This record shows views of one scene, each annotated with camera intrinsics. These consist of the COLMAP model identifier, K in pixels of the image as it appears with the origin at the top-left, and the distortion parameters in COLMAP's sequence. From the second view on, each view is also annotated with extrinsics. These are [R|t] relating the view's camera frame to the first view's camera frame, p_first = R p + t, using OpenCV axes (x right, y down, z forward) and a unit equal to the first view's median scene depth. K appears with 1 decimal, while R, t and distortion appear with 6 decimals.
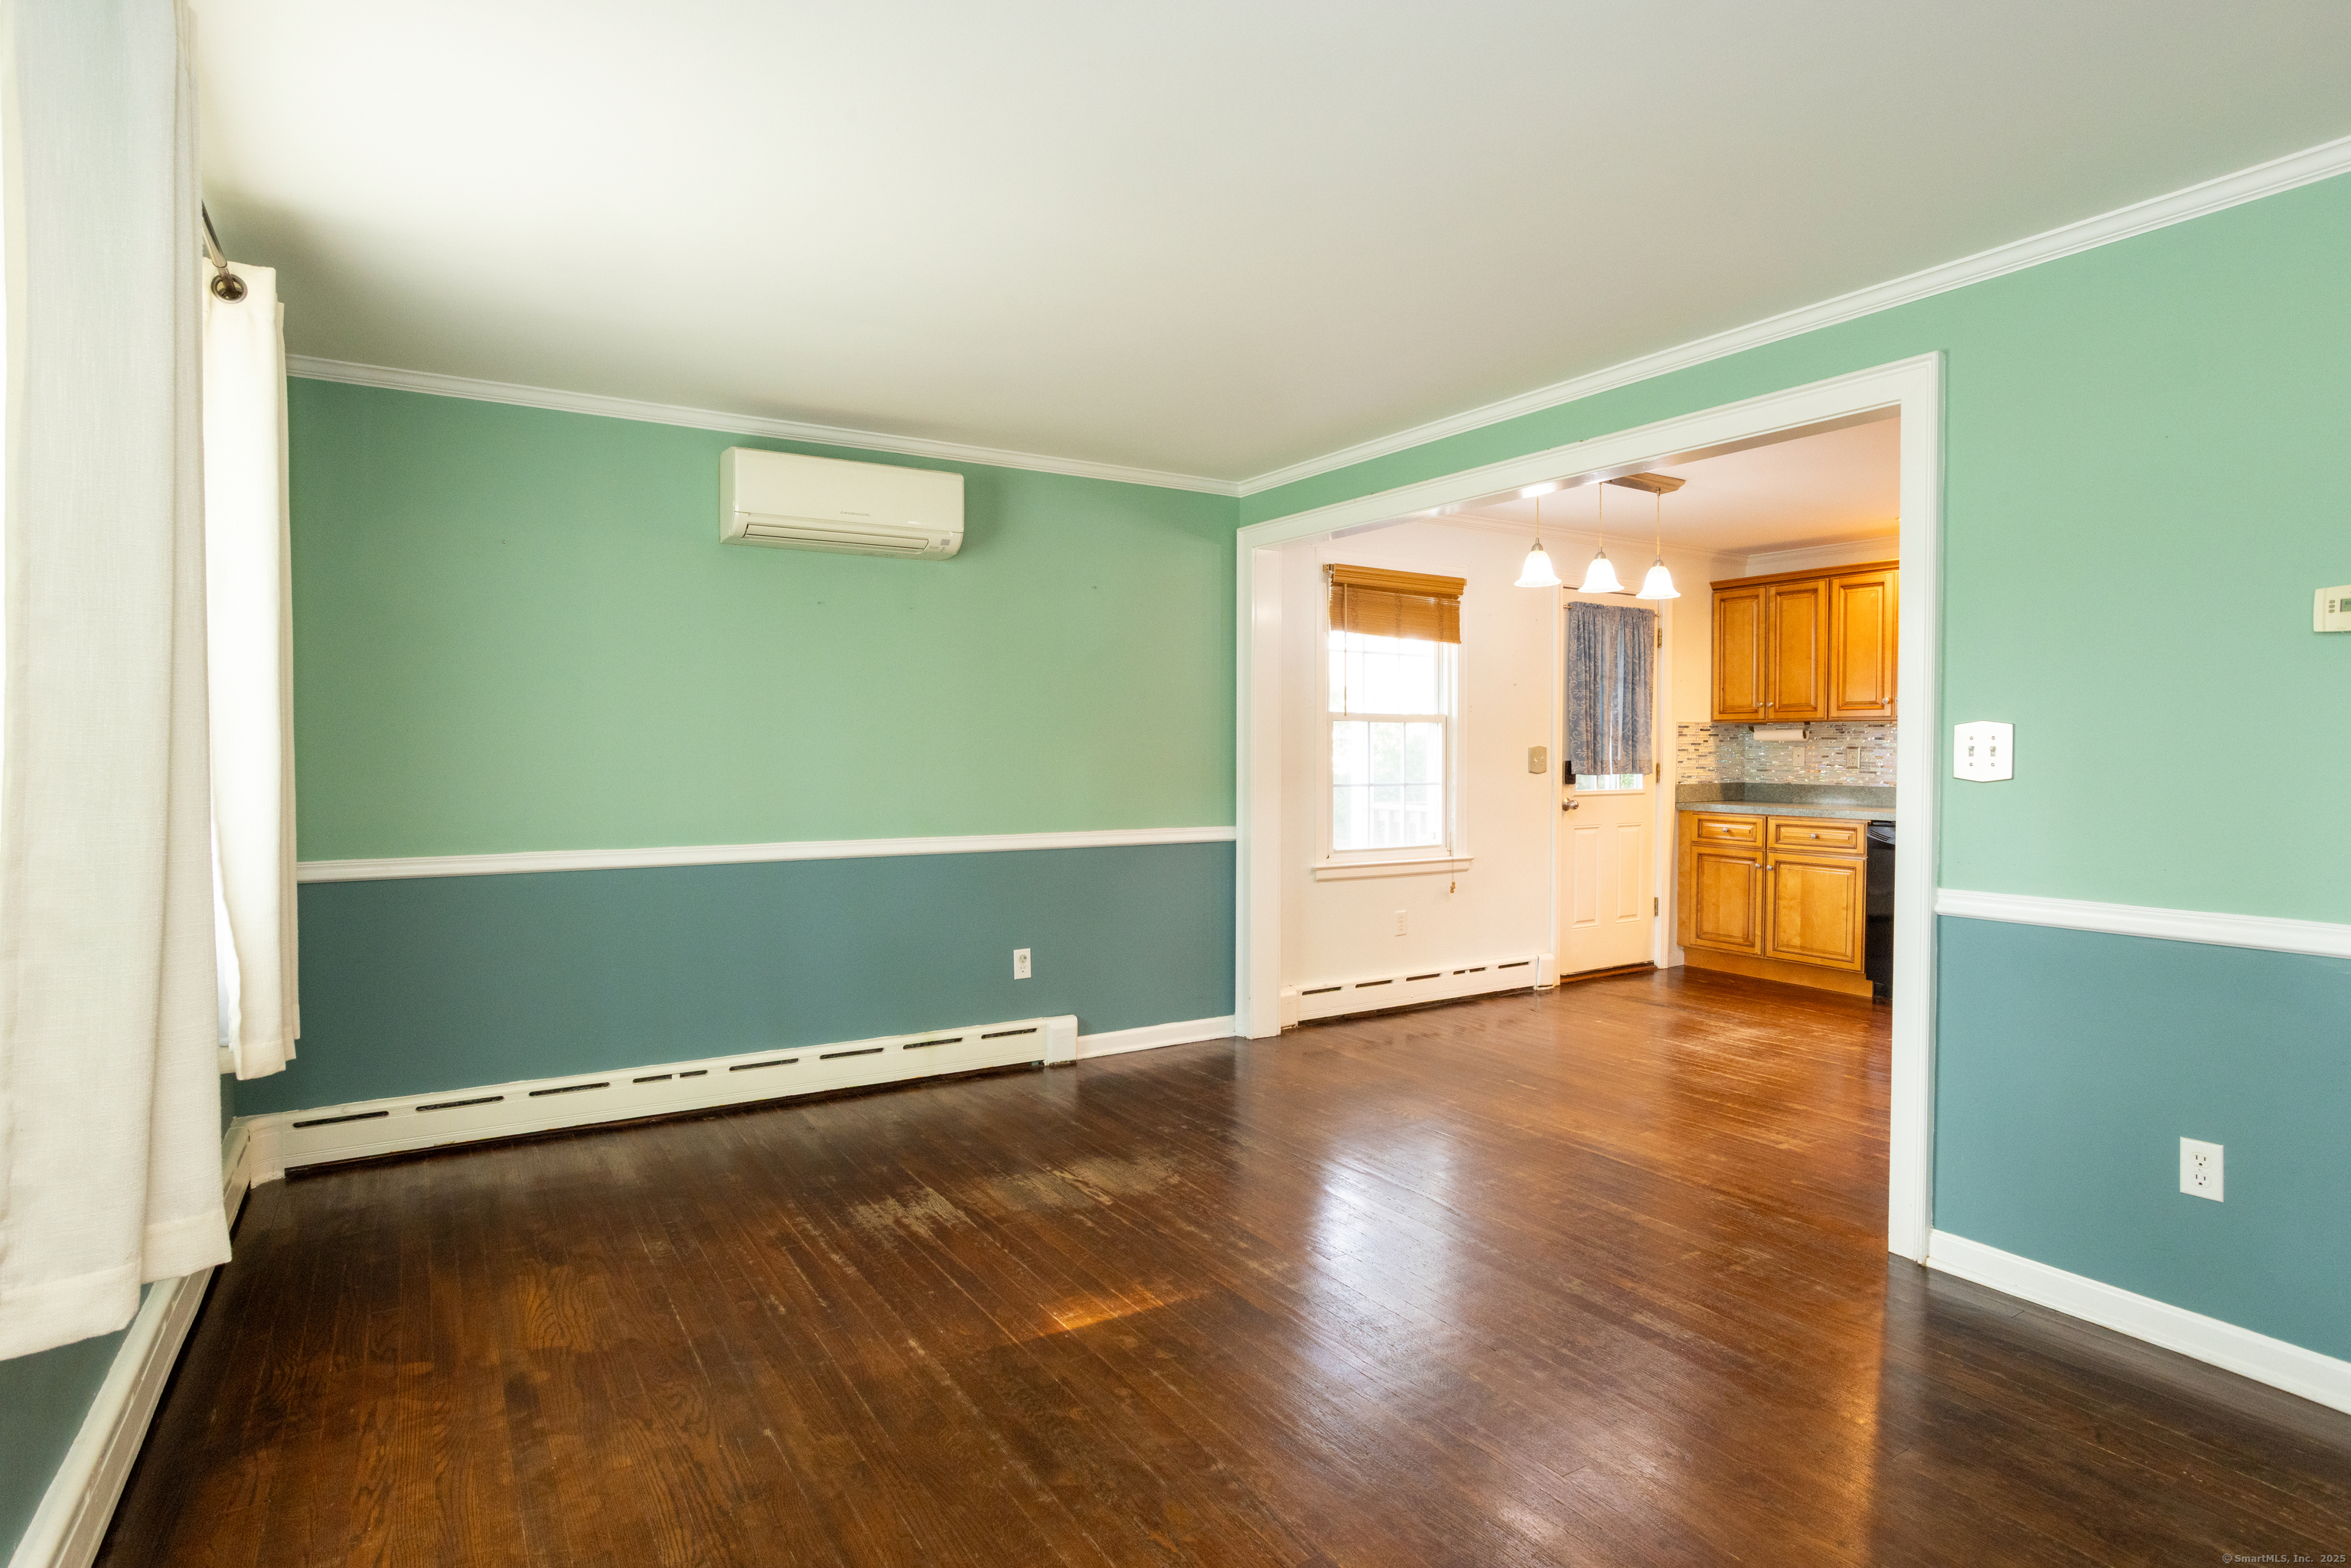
lens RADIAL K [[1221.6, 0, 1160.2], [0, 1221.6, 779.4], [0, 0, 1]] dist [-0.028919, 0.001212]
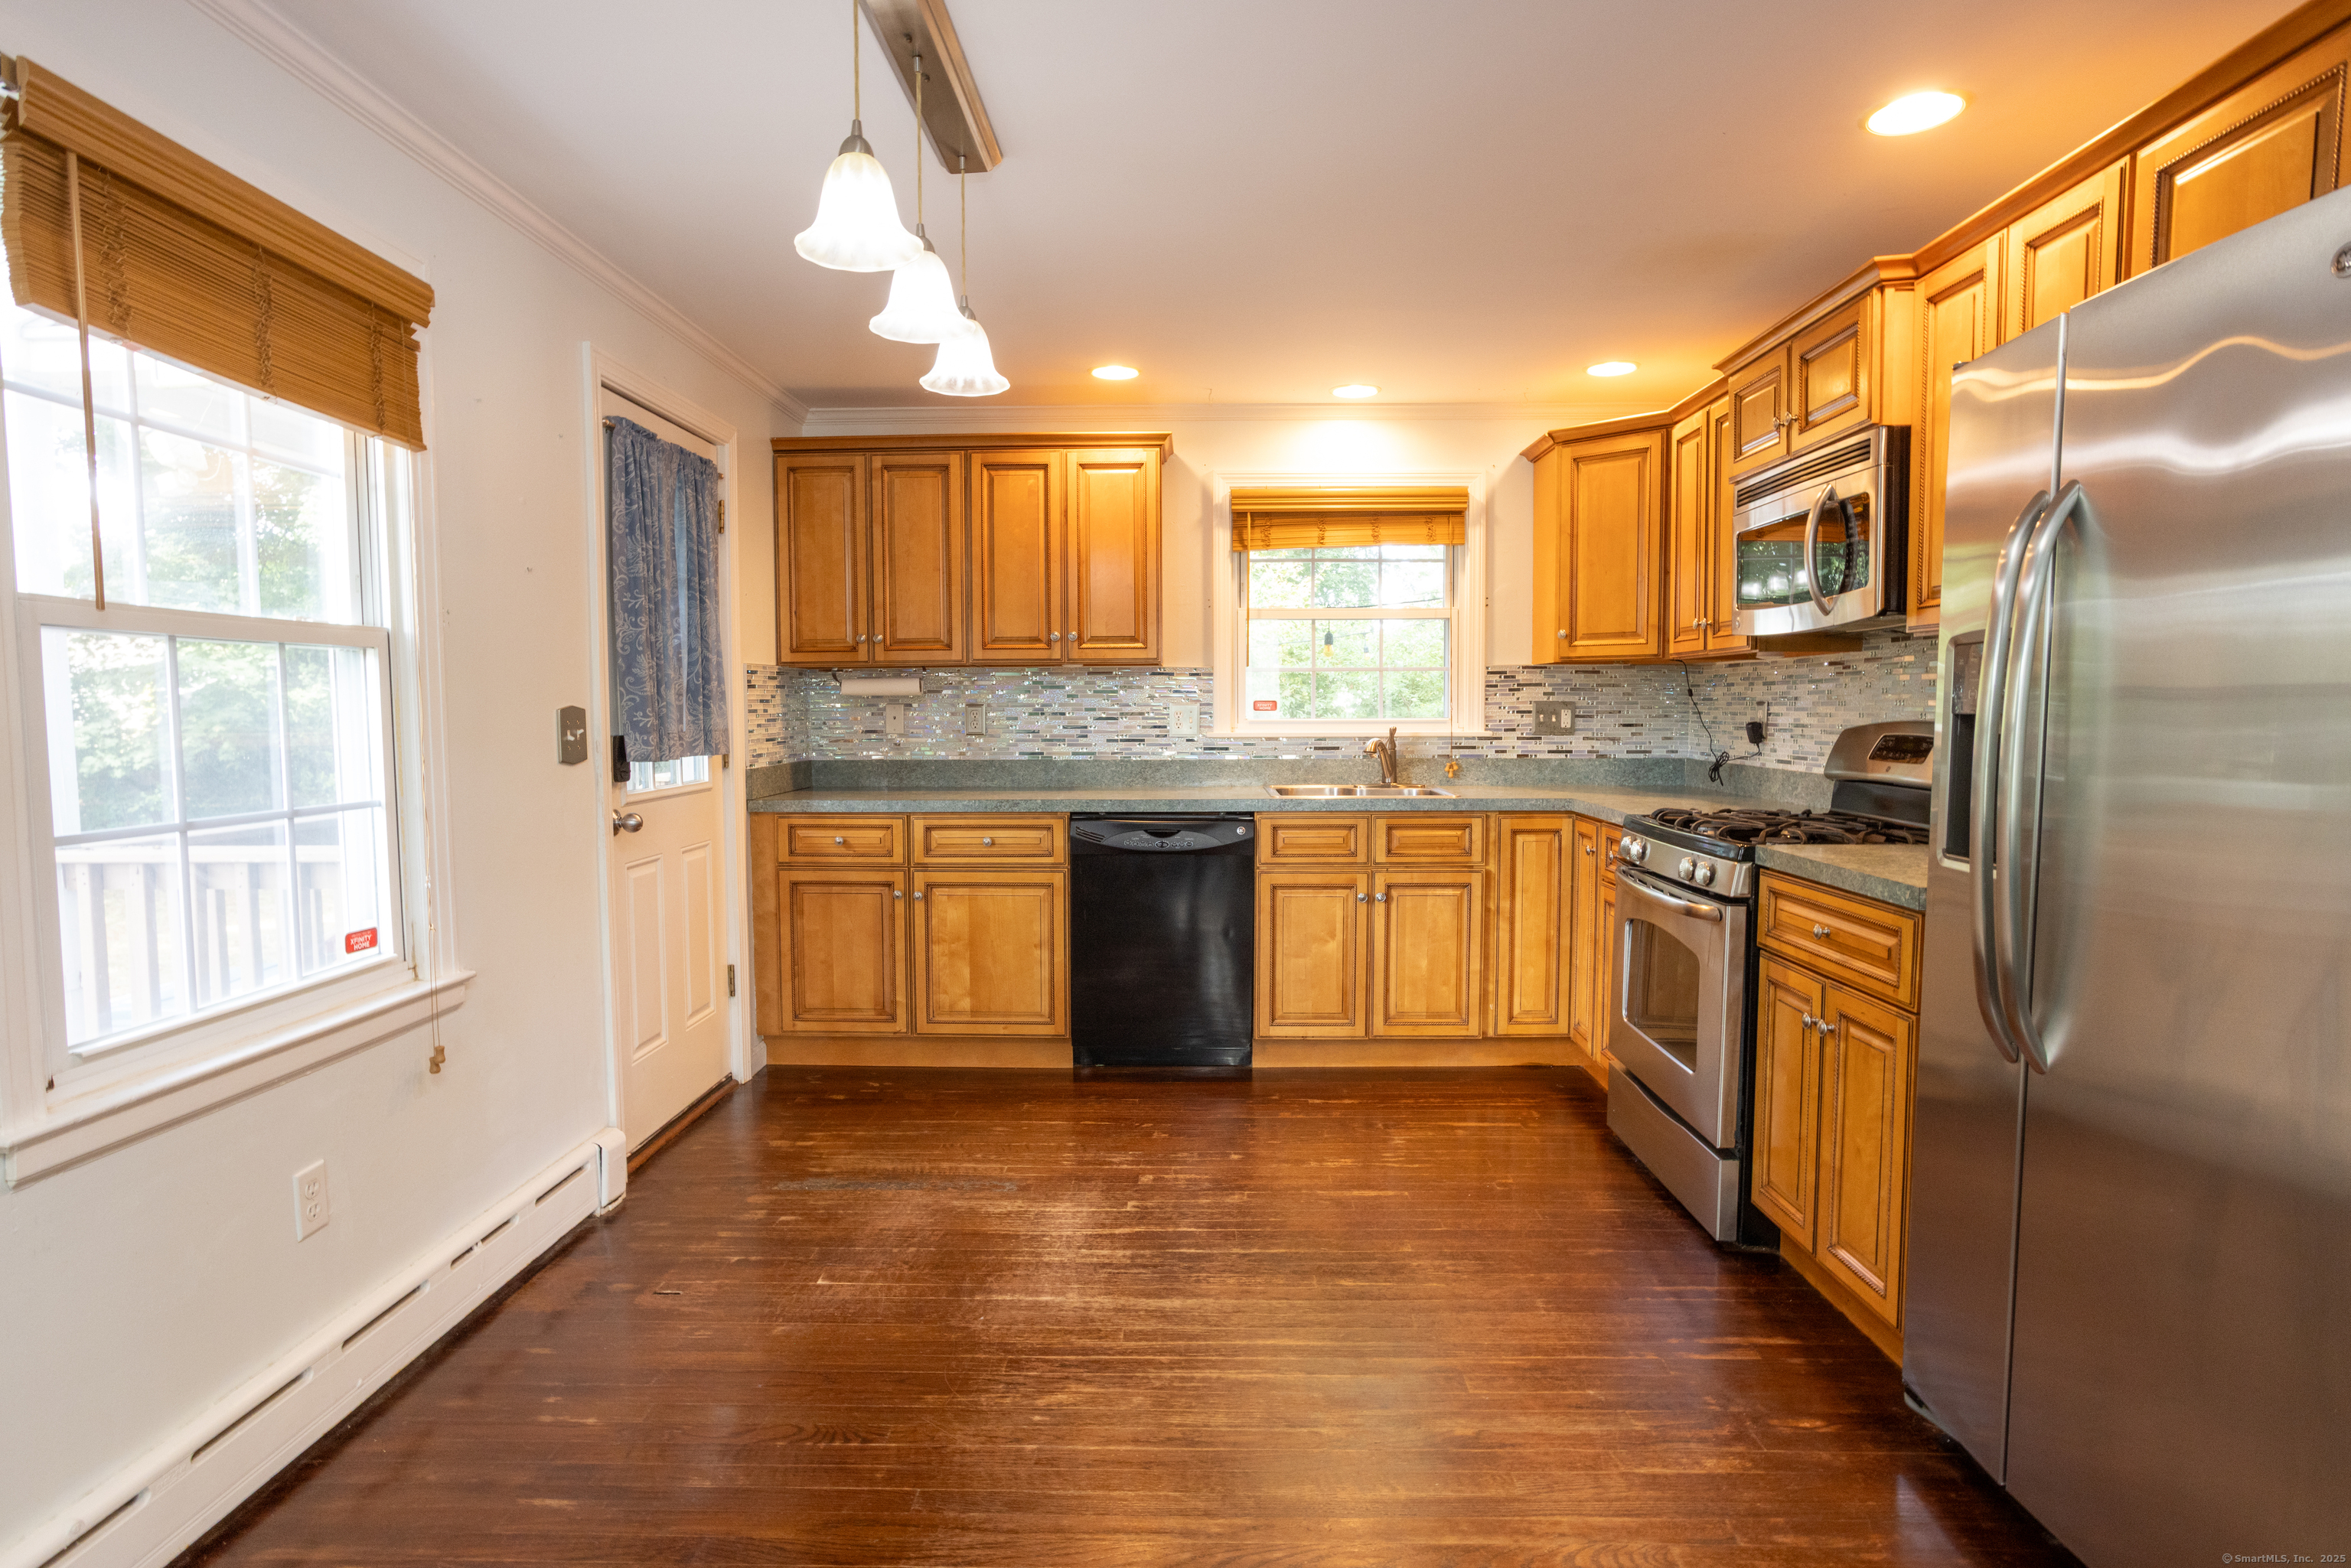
lens RADIAL K [[1221.6, 0, 1160.2], [0, 1221.6, 779.4], [0, 0, 1]] dist [-0.028919, 0.001212]
pose [[0.545639, -0.055683, 0.836169, 0.039616], [0.026796, 0.998439, 0.049004, -0.015754], [-0.837592, -0.004332, 0.546279, 0.538839]]
